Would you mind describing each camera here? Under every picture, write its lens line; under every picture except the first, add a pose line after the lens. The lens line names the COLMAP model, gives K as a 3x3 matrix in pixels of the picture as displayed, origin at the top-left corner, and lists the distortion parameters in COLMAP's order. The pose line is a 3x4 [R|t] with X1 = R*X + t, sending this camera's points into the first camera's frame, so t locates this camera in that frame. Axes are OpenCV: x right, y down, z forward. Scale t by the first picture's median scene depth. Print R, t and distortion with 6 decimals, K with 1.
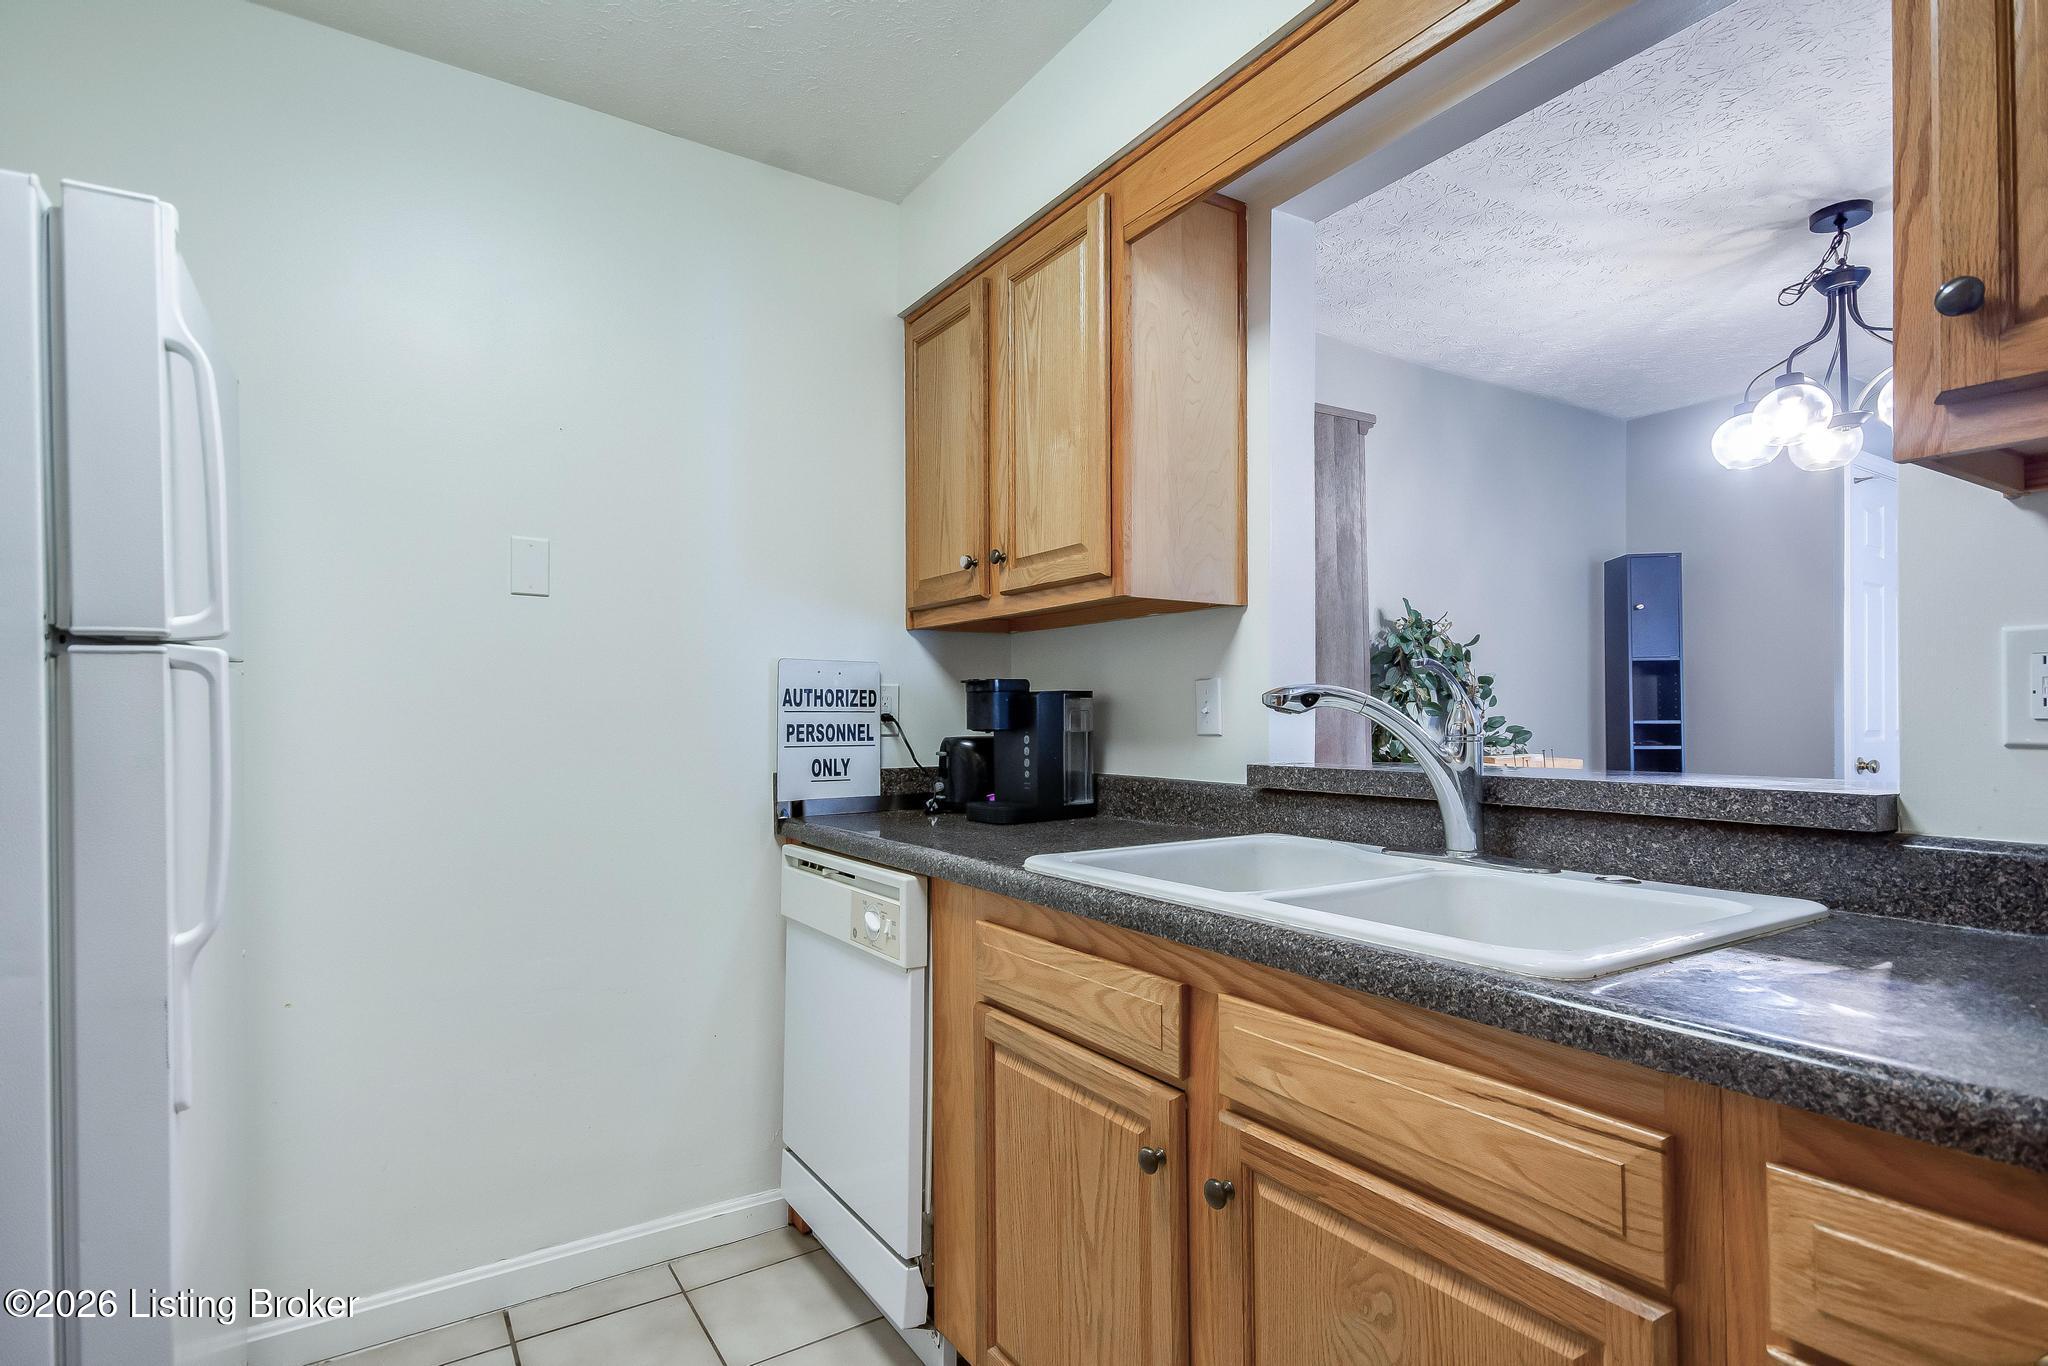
lens RADIAL K [[1014.6, 0, 1022.7], [0, 1014.6, 715.3], [0, 0, 1]] dist [0.014821, 0.000176]
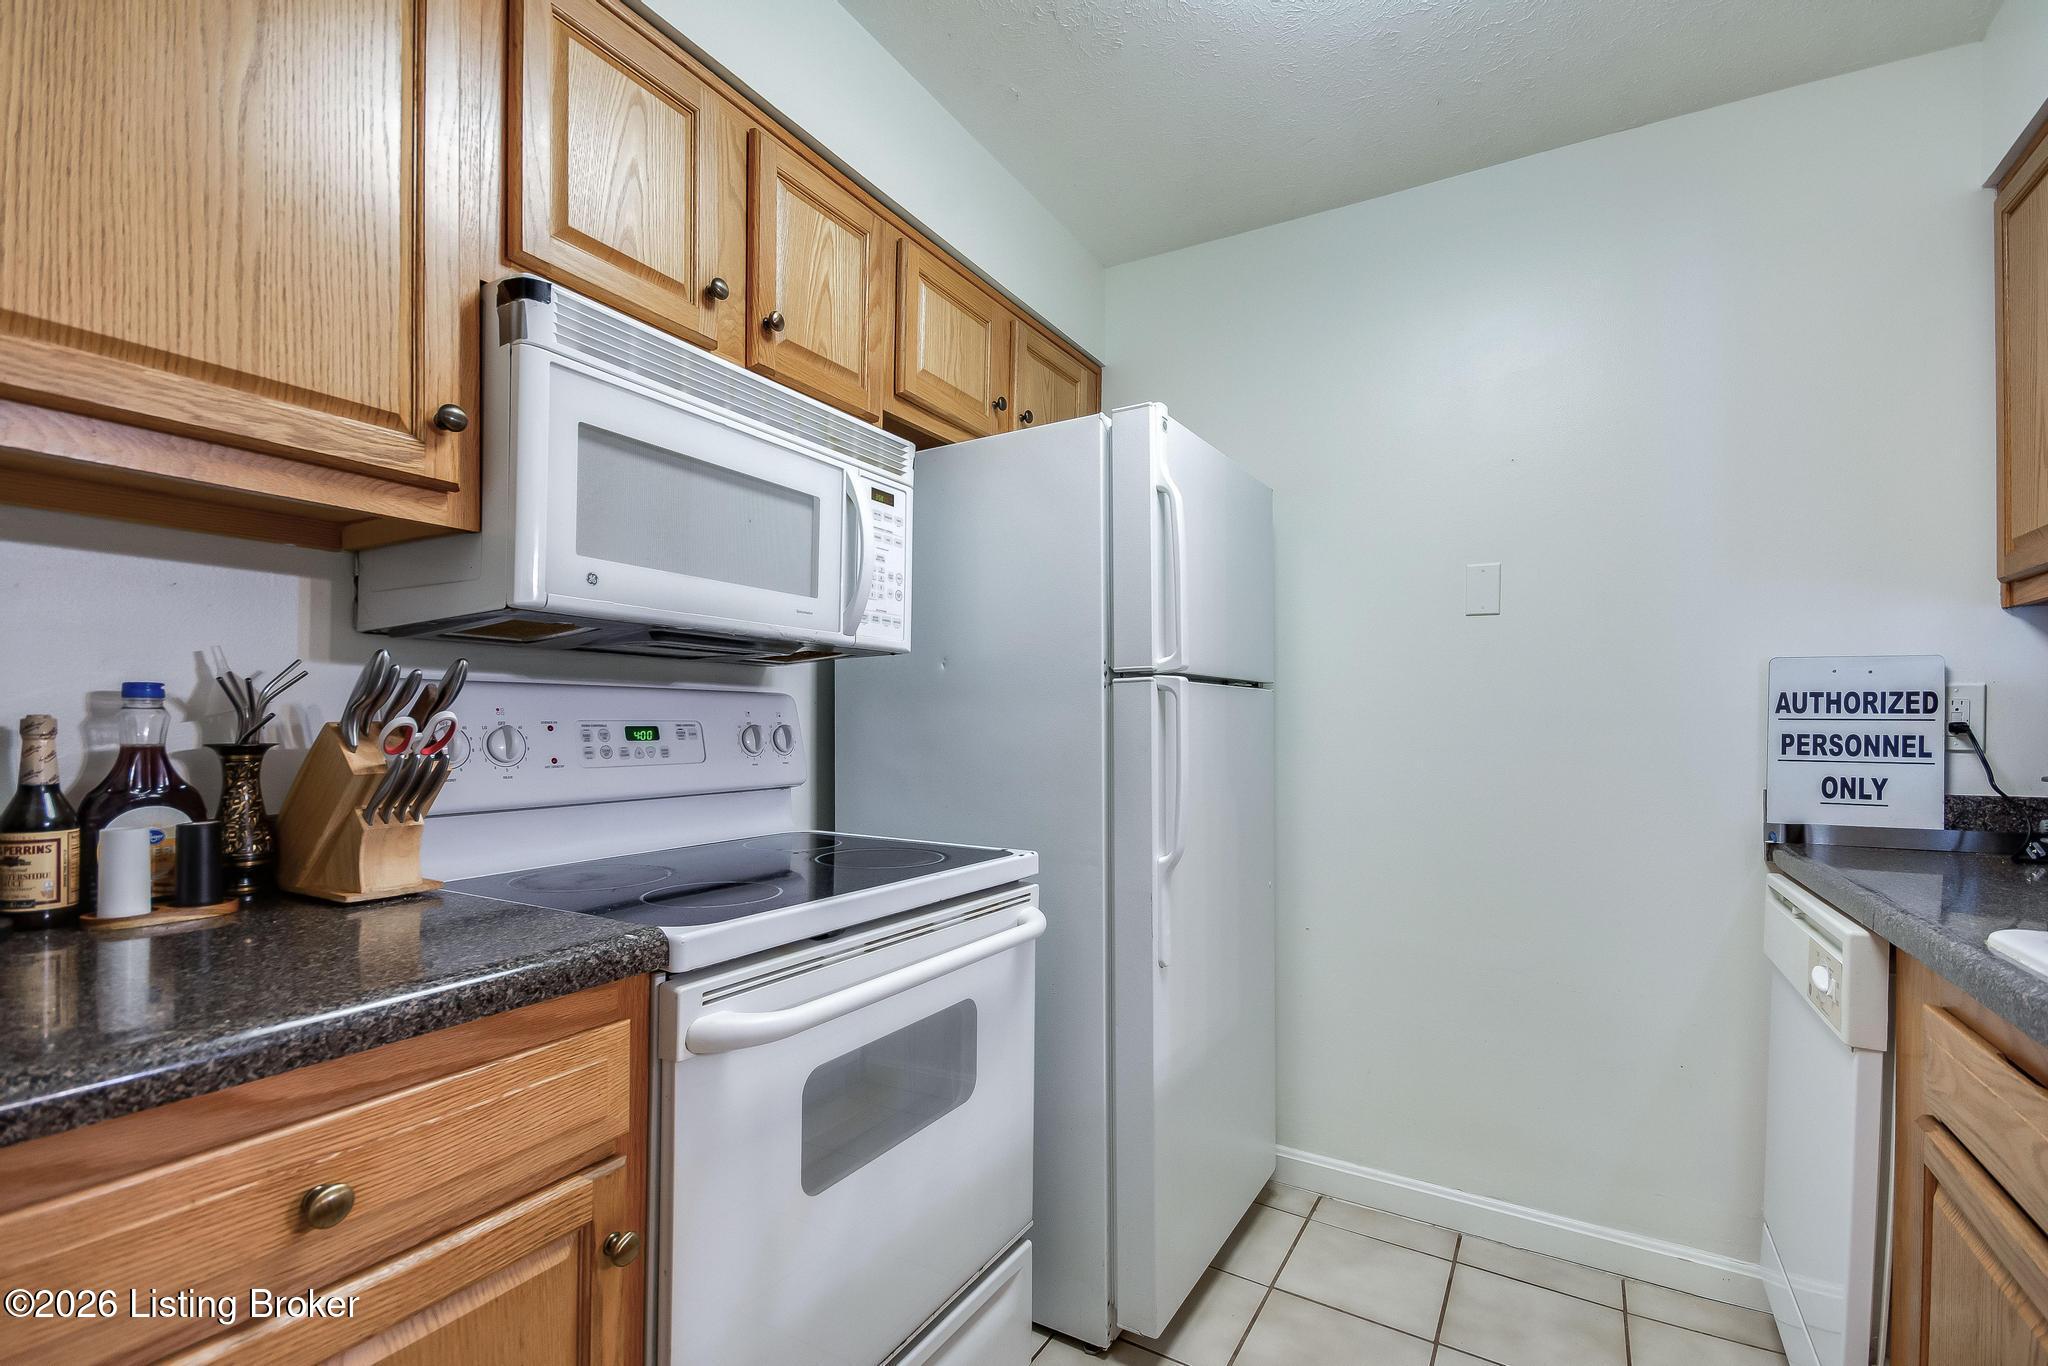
lens RADIAL K [[913.6, 0, 1024.7], [0, 913.6, 721.2], [0, 0, 1]] dist [0.000847, -0.000455]
pose [[0.442225, 0.006359, -0.896882, 0.175639], [-0.006867, 0.999970, 0.003704, -0.000360], [0.896878, 0.004521, 0.442255, 0.084309]]
